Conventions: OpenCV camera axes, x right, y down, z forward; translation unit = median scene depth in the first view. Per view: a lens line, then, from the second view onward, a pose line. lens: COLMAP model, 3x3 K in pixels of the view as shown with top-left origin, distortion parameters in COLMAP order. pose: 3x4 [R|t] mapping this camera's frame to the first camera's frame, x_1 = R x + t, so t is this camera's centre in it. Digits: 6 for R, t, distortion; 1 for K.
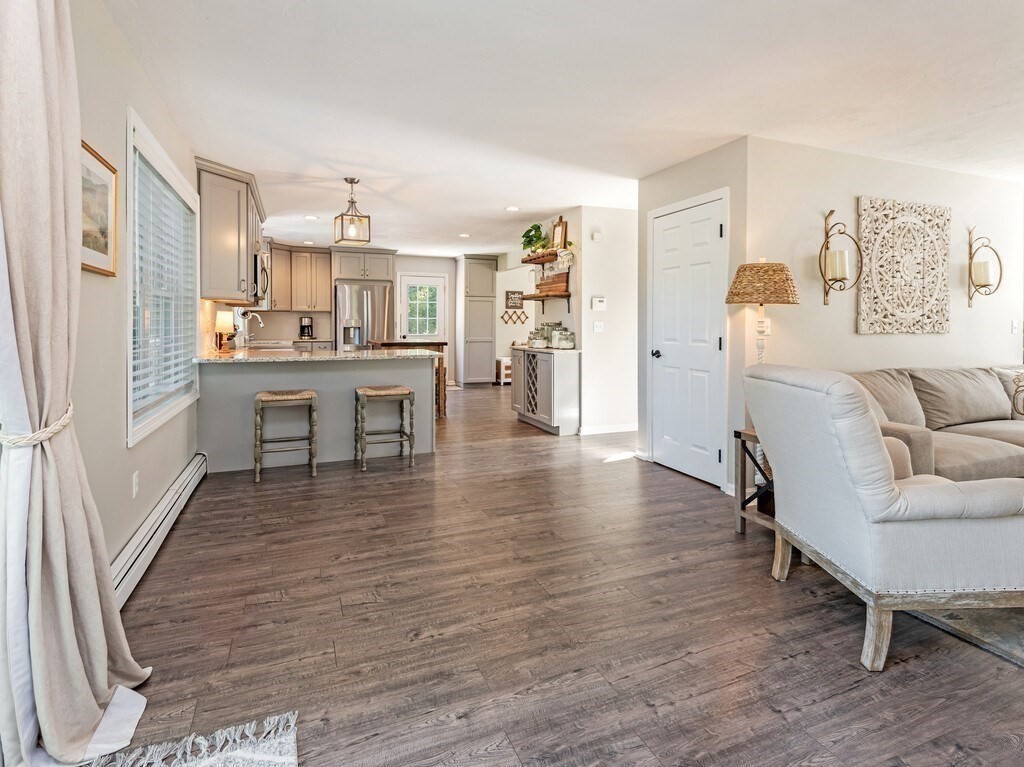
lens RADIAL K [[534.9, 0, 515.4], [0, 534.9, 331.4], [0, 0, 1]] dist [0.018037, -0.009049]
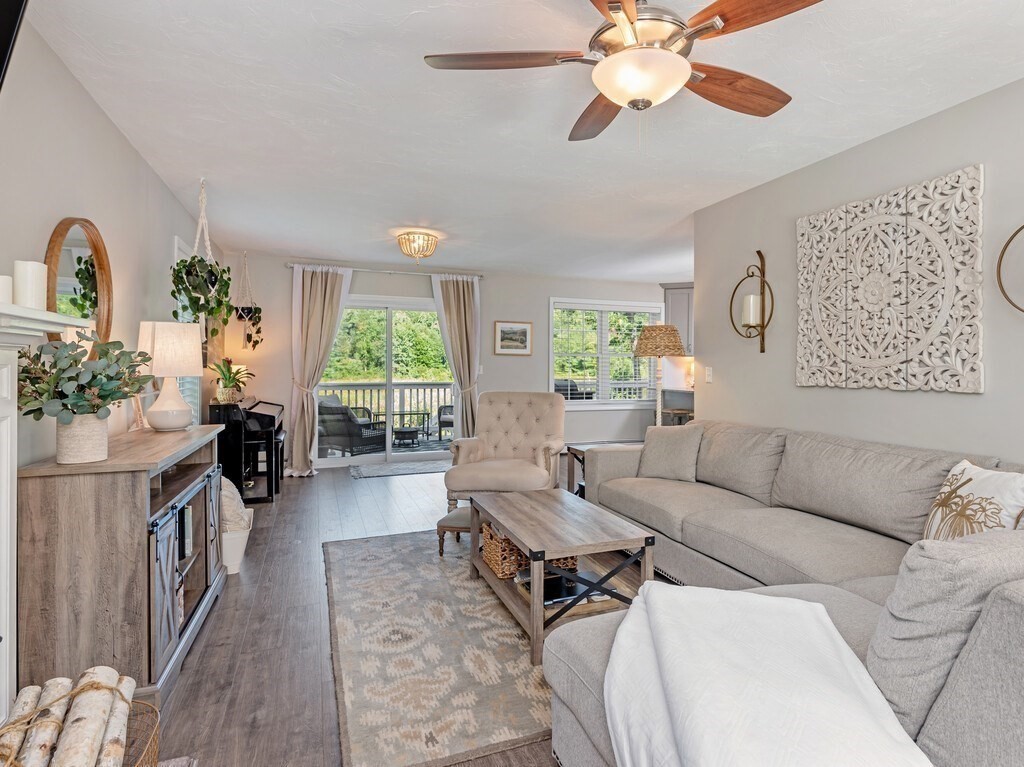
lens RADIAL K [[559.2, 0, 520.8], [0, 559.2, 382.0], [0, 0, 1]] dist [-0.016756, -0.001534]
pose [[-0.070711, 0.025056, -0.997182, 1.596757], [-0.011717, 0.999595, 0.025948, -0.019116], [0.997428, 0.013519, -0.070389, 0.661540]]
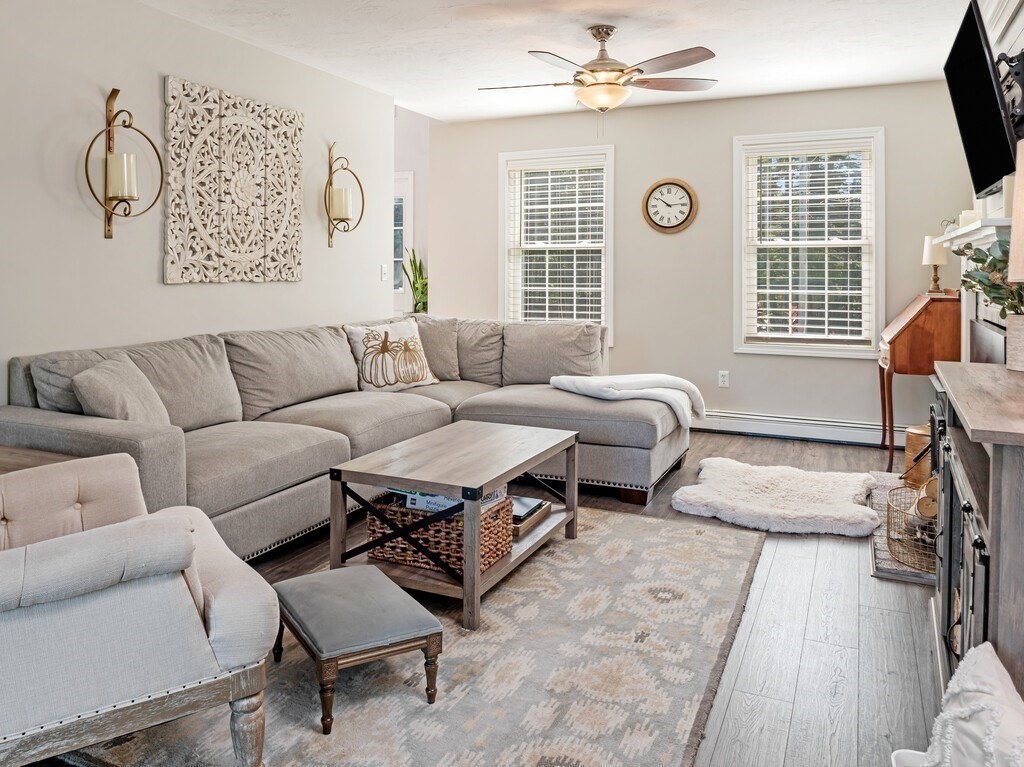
lens RADIAL K [[747.2, 0, 530.2], [0, 747.2, 272.9], [0, 0, 1]] dist [-0.024041, 0.009461]
pose [[0.735541, -0.002432, 0.677476, 0.371449], [0.007585, 0.999960, -0.004645, -0.001062], [-0.677438, 0.008555, 0.735530, 0.030200]]
